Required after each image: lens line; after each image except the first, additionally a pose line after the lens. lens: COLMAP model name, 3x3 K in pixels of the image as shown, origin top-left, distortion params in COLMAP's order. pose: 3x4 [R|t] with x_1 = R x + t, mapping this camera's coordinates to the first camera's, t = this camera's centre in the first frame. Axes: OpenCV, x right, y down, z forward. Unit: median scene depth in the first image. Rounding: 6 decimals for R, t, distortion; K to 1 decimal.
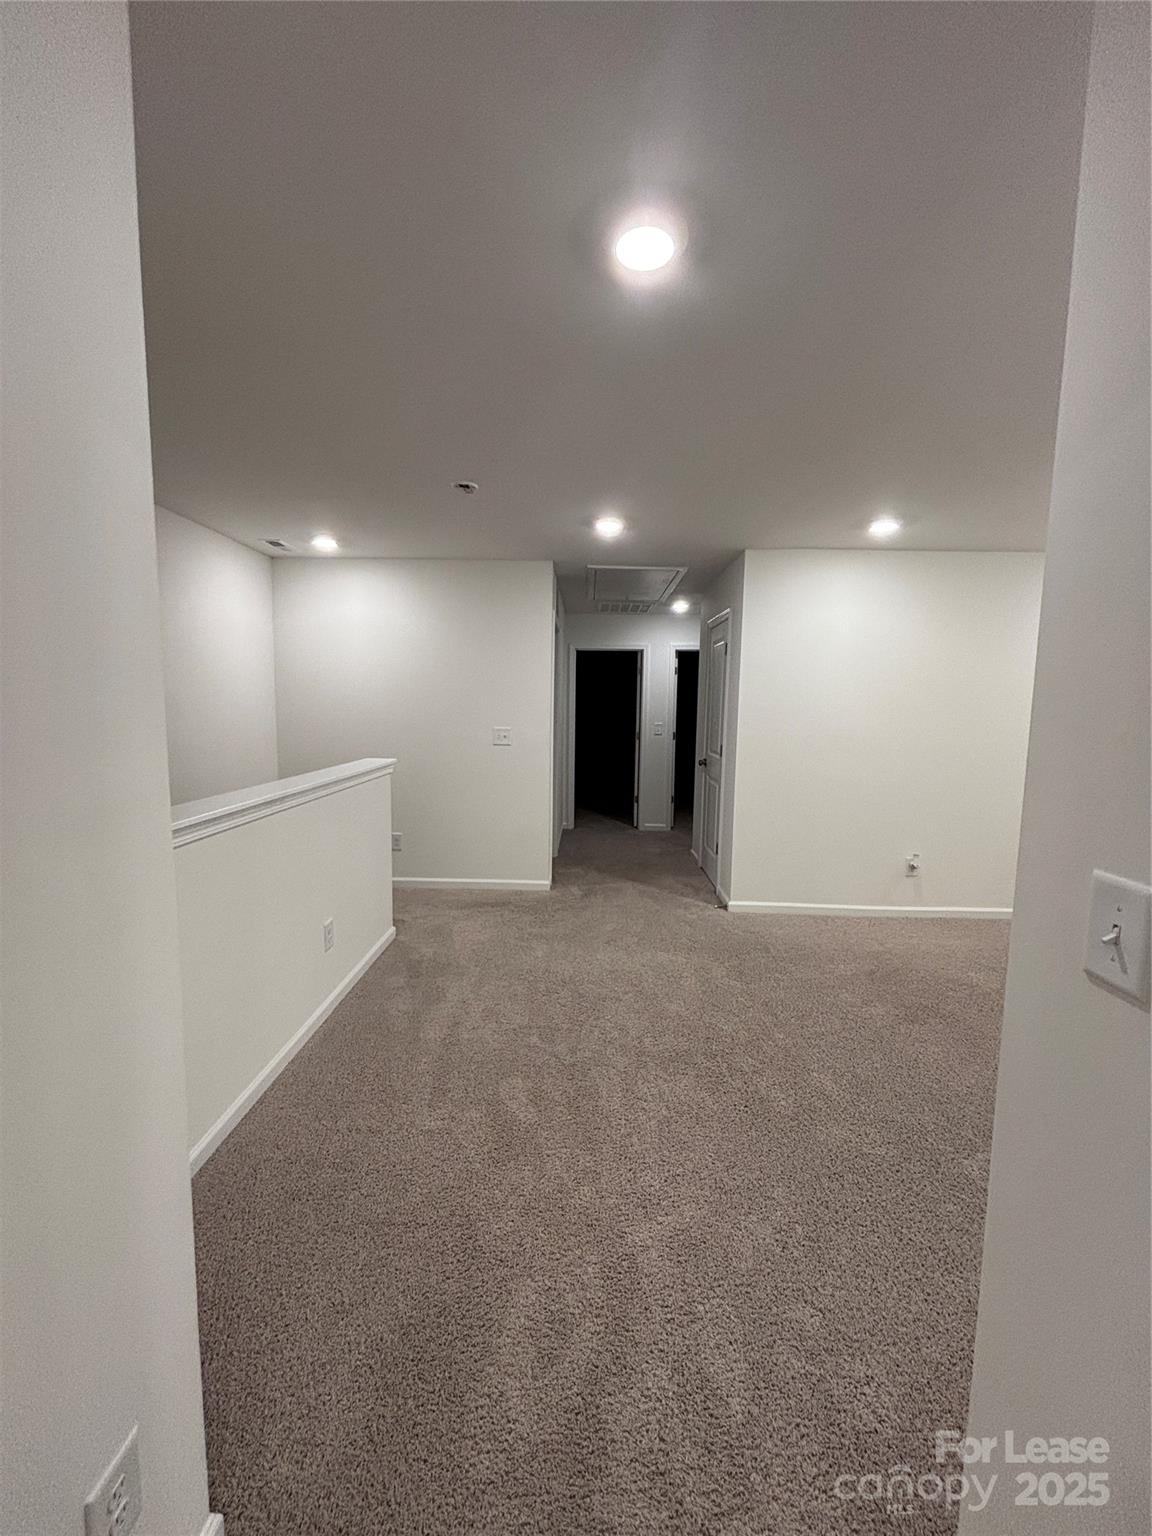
lens RADIAL K [[618.2, 0, 582.1], [0, 618.2, 766.4], [0, 0, 1]] dist [0.020906, -0.000019]
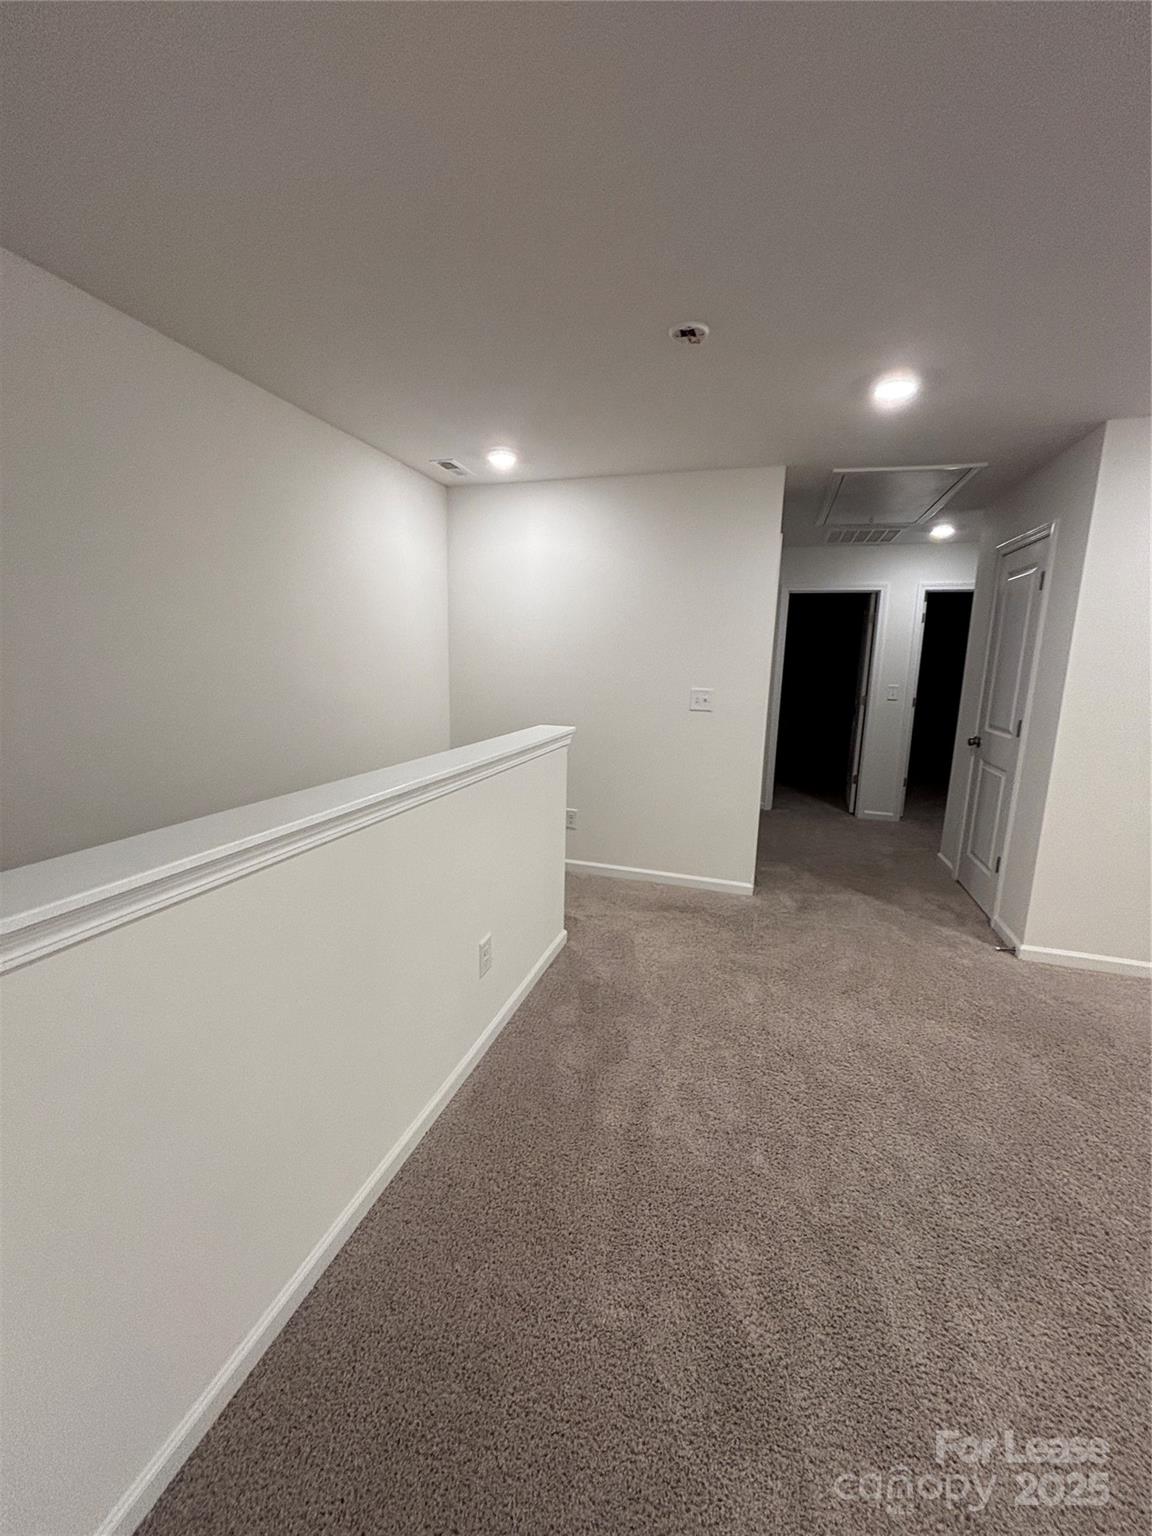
lens RADIAL K [[625.6, 0, 578.8], [0, 625.6, 766.1], [0, 0, 1]] dist [0.006214, 0.000423]
pose [[0.960226, 0.055484, -0.273658, -0.060551], [-0.037278, 0.996759, 0.071290, -0.016303], [0.276726, -0.058253, 0.959182, 0.189502]]
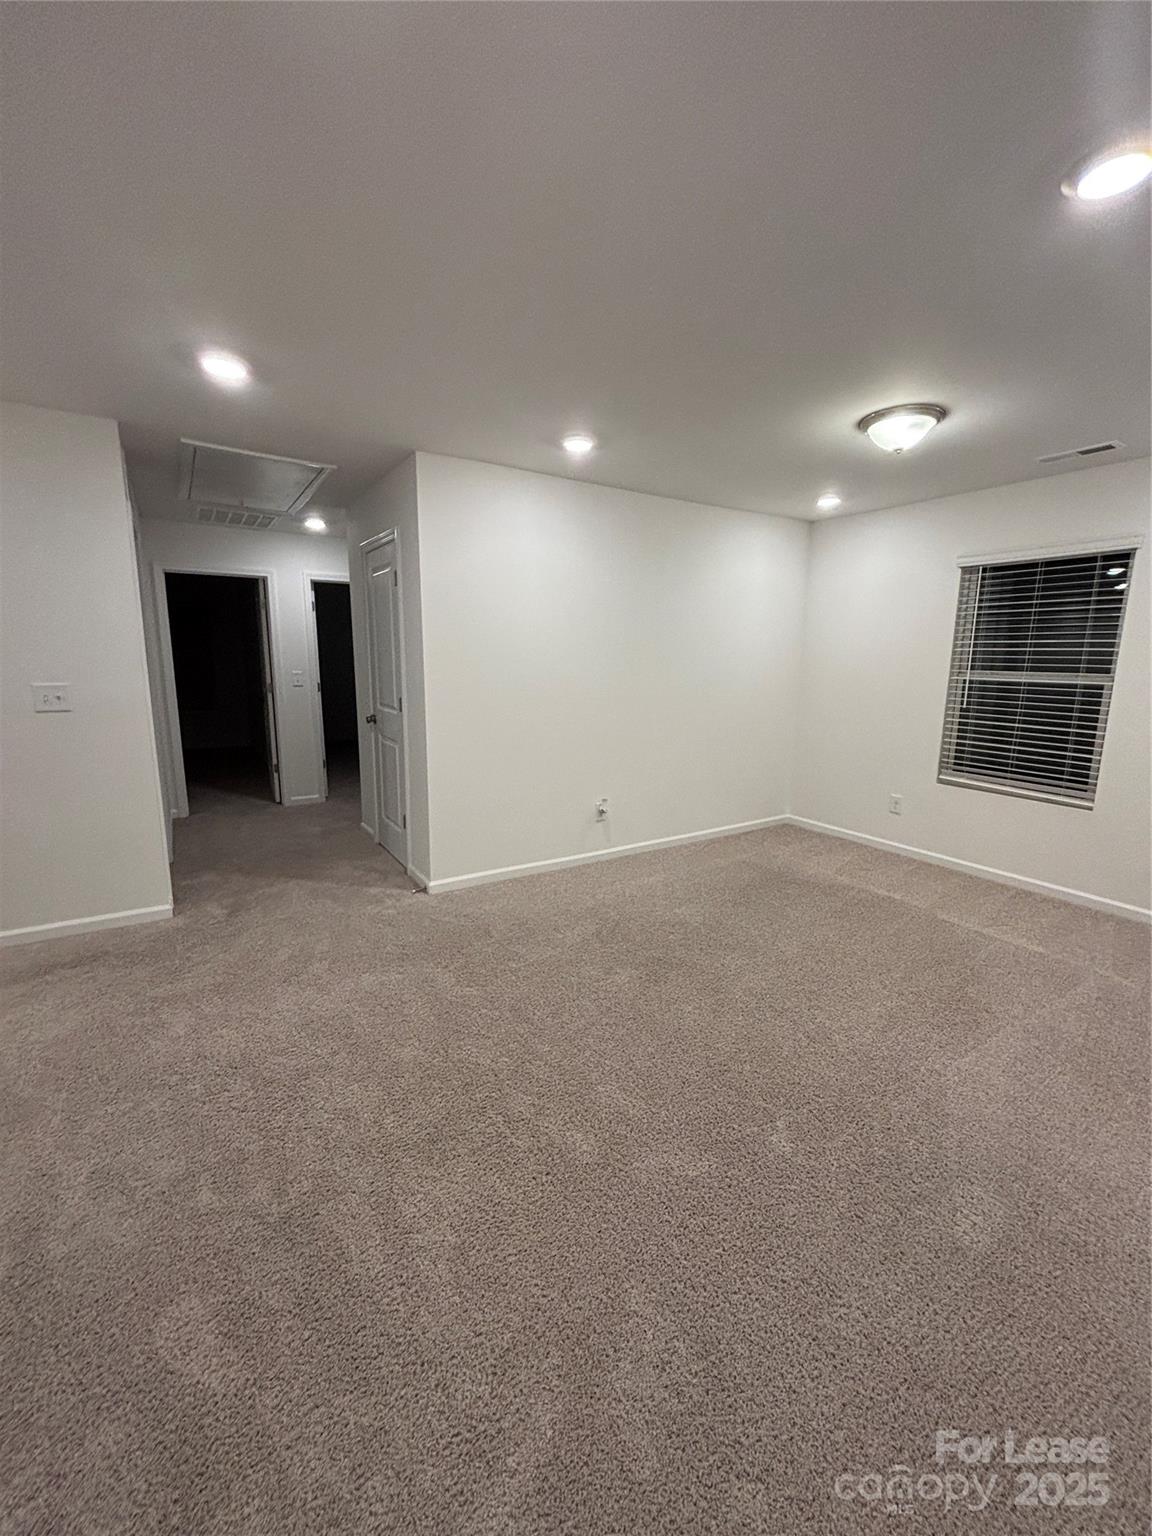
lens RADIAL K [[625.6, 0, 578.8], [0, 625.6, 766.1], [0, 0, 1]] dist [0.006214, 0.000423]
pose [[0.836558, -0.103582, 0.537998, -0.034732], [0.058241, 0.993214, 0.100664, -0.014670], [-0.544775, -0.052878, 0.836914, 0.180151]]
